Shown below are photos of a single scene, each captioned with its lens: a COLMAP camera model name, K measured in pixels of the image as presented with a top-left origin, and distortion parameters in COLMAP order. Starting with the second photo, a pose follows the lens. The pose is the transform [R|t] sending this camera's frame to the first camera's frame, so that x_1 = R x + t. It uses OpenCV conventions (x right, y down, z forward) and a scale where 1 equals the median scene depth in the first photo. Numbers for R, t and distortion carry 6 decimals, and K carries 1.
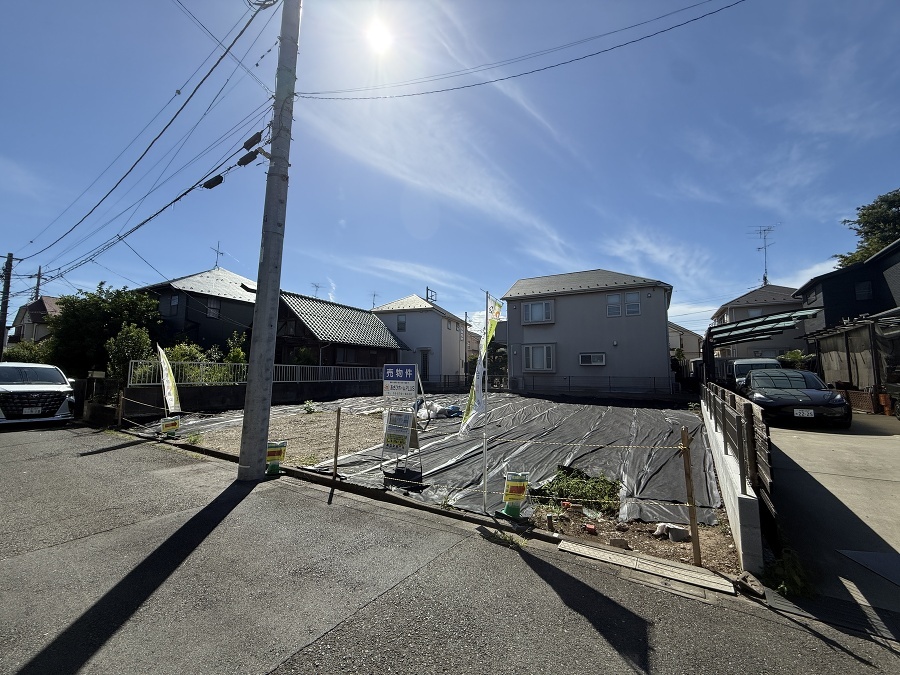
lens RADIAL K [[359.1, 0, 449.3], [0, 359.1, 337.0], [0, 0, 1]] dist [0.000414, 0.000024]
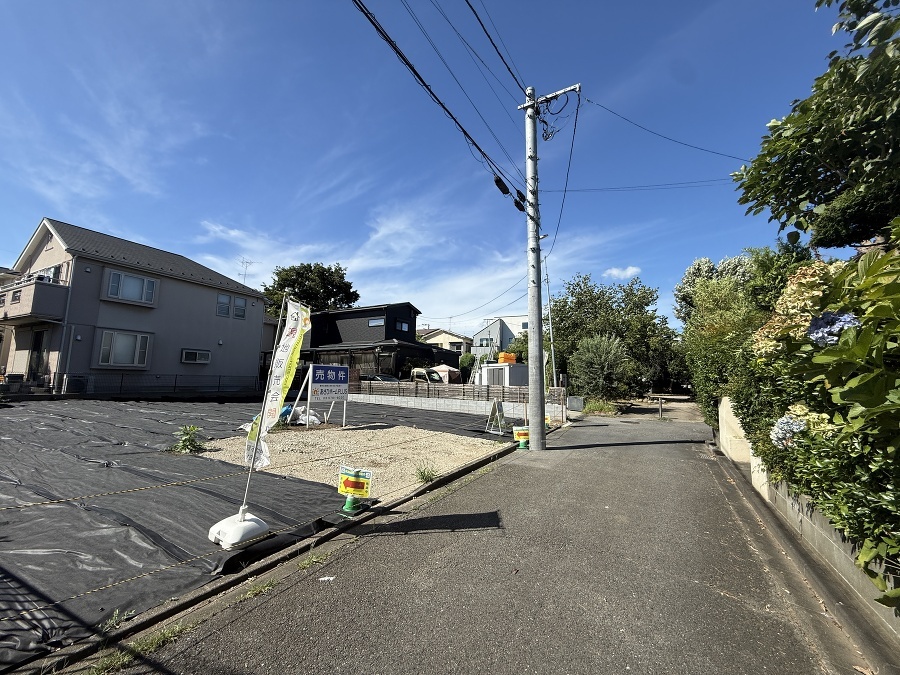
lens RADIAL K [[359.1, 0, 447.9], [0, 359.1, 333.6], [0, 0, 1]] dist [0.000414, 0.000024]
pose [[-0.050906, 0.118426, 0.991657, -1.076264], [-0.120726, 0.984933, -0.123821, 0.076047], [-0.991380, -0.126022, -0.035842, 0.770458]]
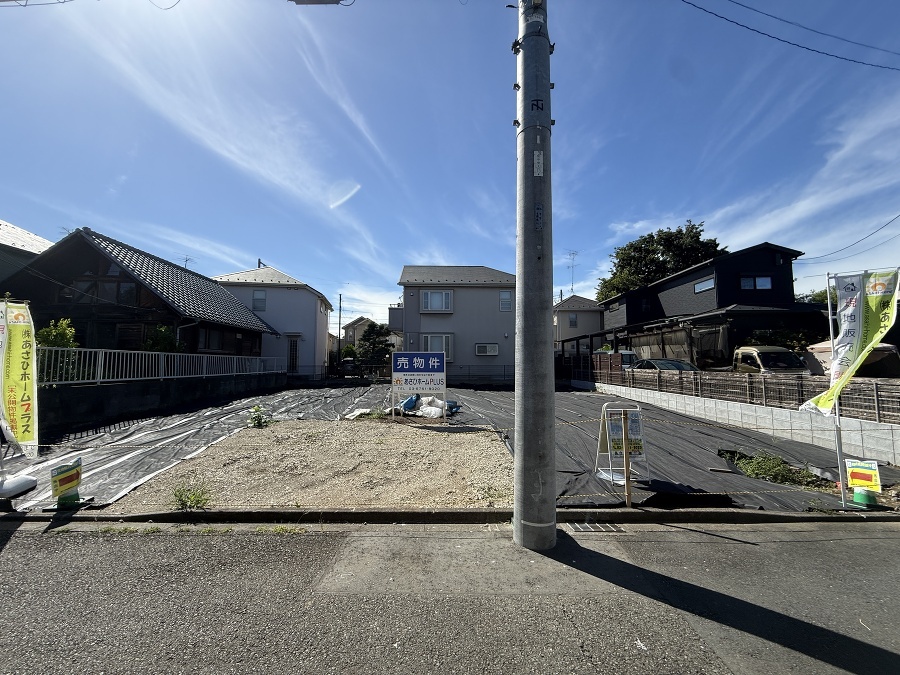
lens RADIAL K [[359.1, 0, 447.7], [0, 359.1, 338.0], [0, 0, 1]] dist [0.000414, 0.000024]
pose [[0.849034, 0.030078, 0.527481, -0.512270], [-0.045720, 0.998816, 0.016636, 0.030468], [-0.526356, -0.038241, 0.849404, 0.304533]]
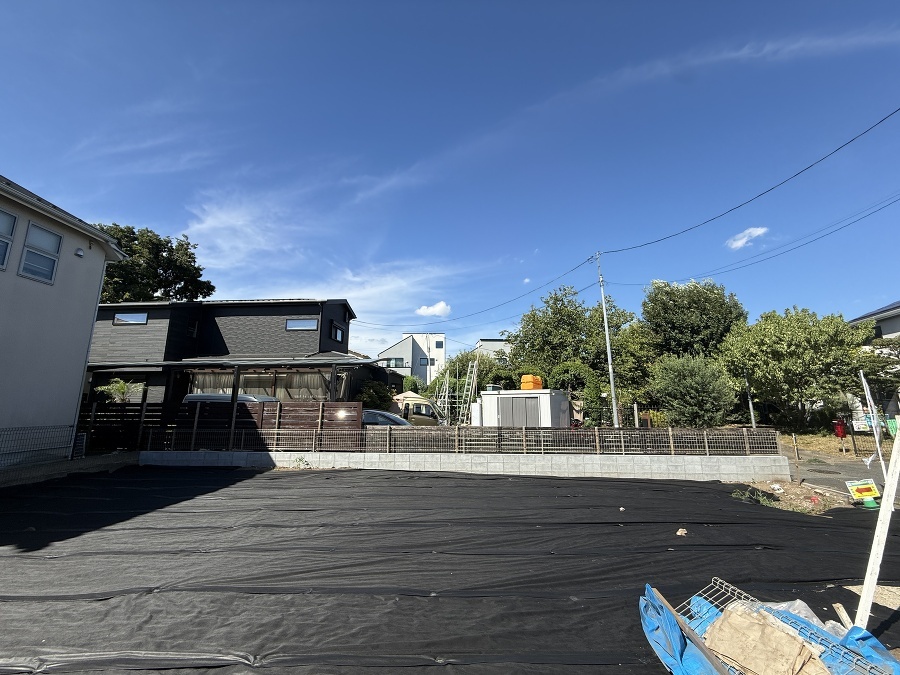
lens RADIAL K [[359.1, 0, 449.7], [0, 359.1, 328.7], [0, 0, 1]] dist [0.000414, 0.000024]
pose [[-0.492587, 0.173895, 0.852713, -0.170135], [-0.093990, 0.963471, -0.250778, 0.111118], [-0.865173, -0.203676, -0.458249, 1.405132]]
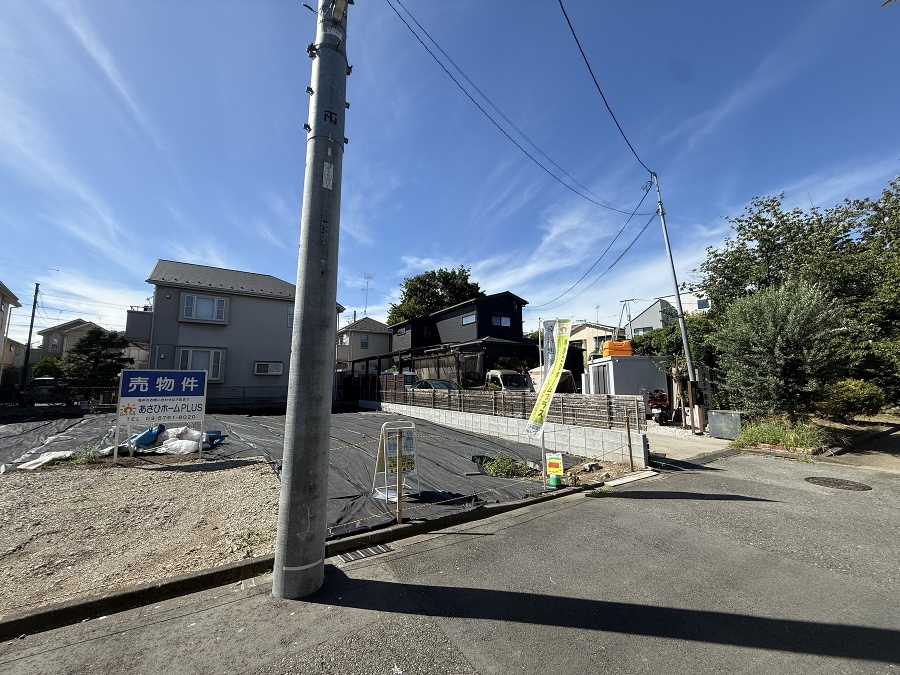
lens RADIAL K [[359.1, 0, 448.5], [0, 359.1, 341.1], [0, 0, 1]] dist [0.000414, 0.000024]
pose [[0.434455, 0.095782, 0.895586, -0.494119], [-0.081760, 0.994418, -0.066689, 0.029319], [-0.896975, -0.044250, 0.439861, 0.306155]]
